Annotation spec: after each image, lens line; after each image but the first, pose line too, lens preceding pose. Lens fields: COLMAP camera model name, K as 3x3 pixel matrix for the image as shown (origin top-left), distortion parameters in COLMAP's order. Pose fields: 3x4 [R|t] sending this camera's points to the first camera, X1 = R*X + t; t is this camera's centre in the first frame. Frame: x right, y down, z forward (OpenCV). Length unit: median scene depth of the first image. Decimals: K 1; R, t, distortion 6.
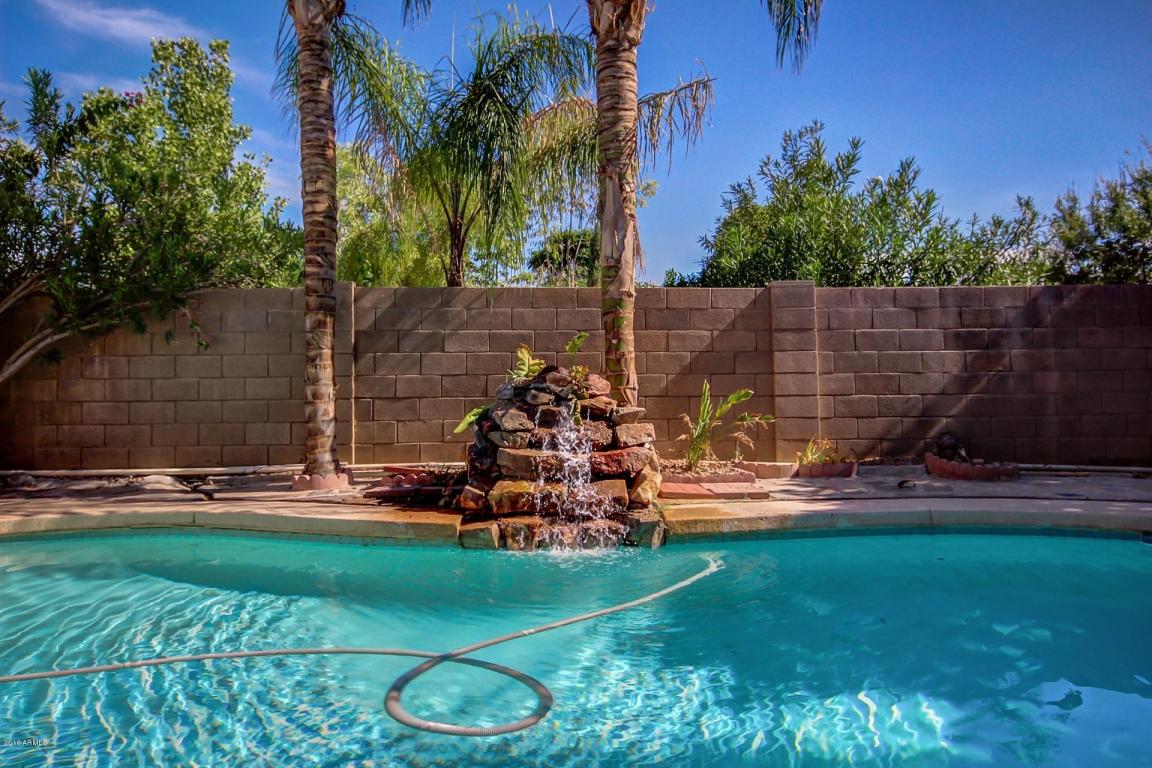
lens RADIAL K [[802.3, 0, 578.0], [0, 802.3, 389.7], [0, 0, 1]] dist [0.001847, 0.003645]
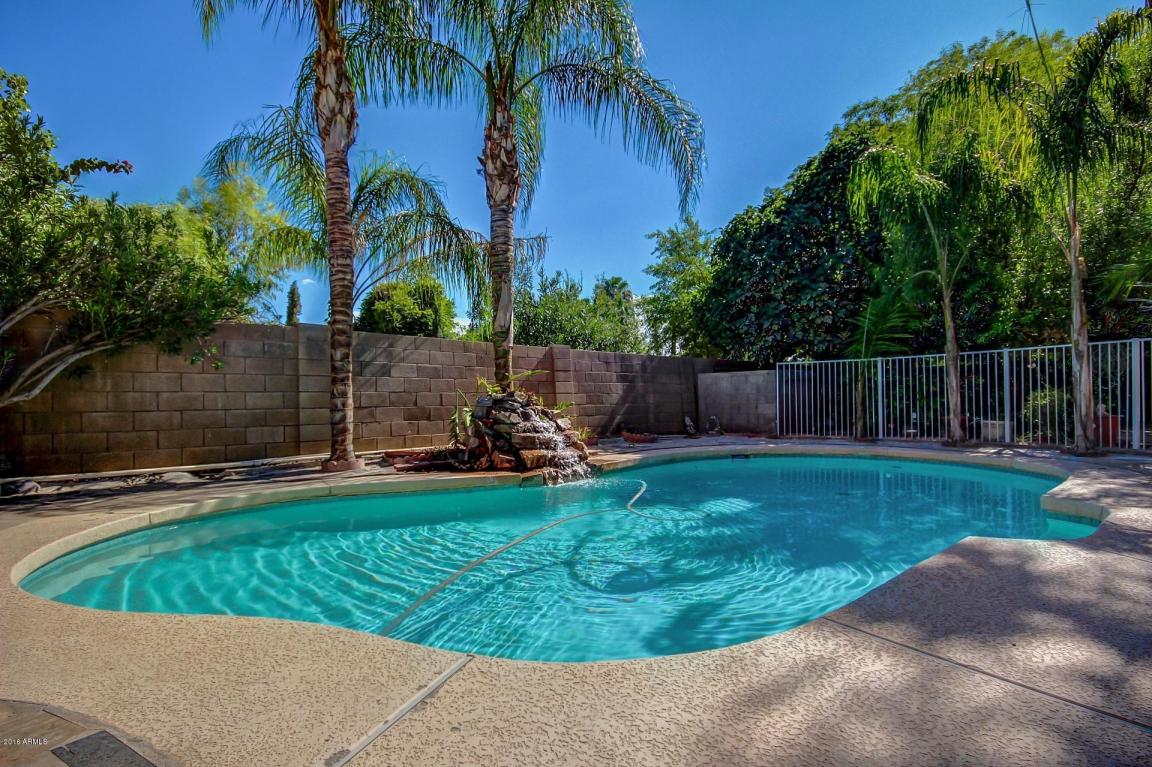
lens RADIAL K [[552.1, 0, 583.1], [0, 552.1, 390.1], [0, 0, 1]] dist [0.002033, 0.000603]
pose [[0.757448, 0.014817, 0.652728, -0.591793], [0.003755, 0.999627, -0.027049, 0.007922], [-0.652885, 0.022939, 0.757110, -0.031343]]
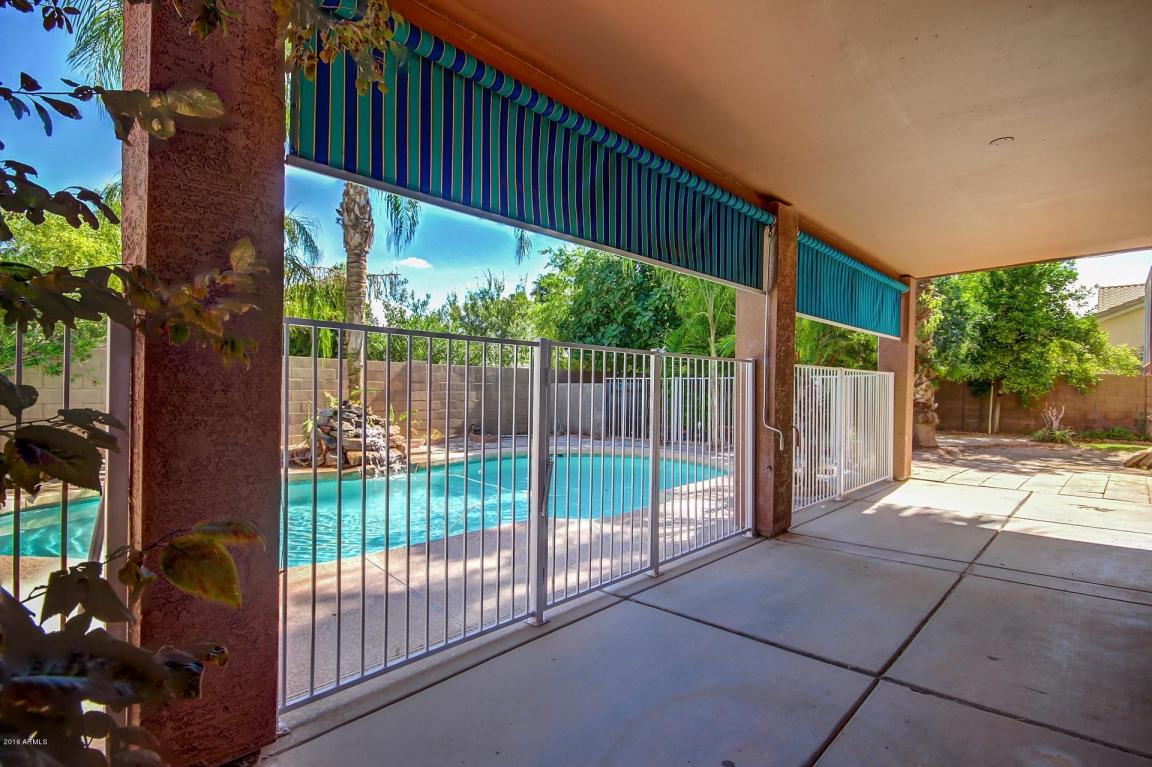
lens RADIAL K [[537.7, 0, 576.4], [0, 537.7, 389.9], [0, 0, 1]] dist [-0.001867, -0.000564]
pose [[0.686432, 0.018244, 0.726965, -0.578992], [-0.014757, 0.999829, -0.011158, -0.044738], [-0.727044, -0.003068, 0.686584, -0.417064]]
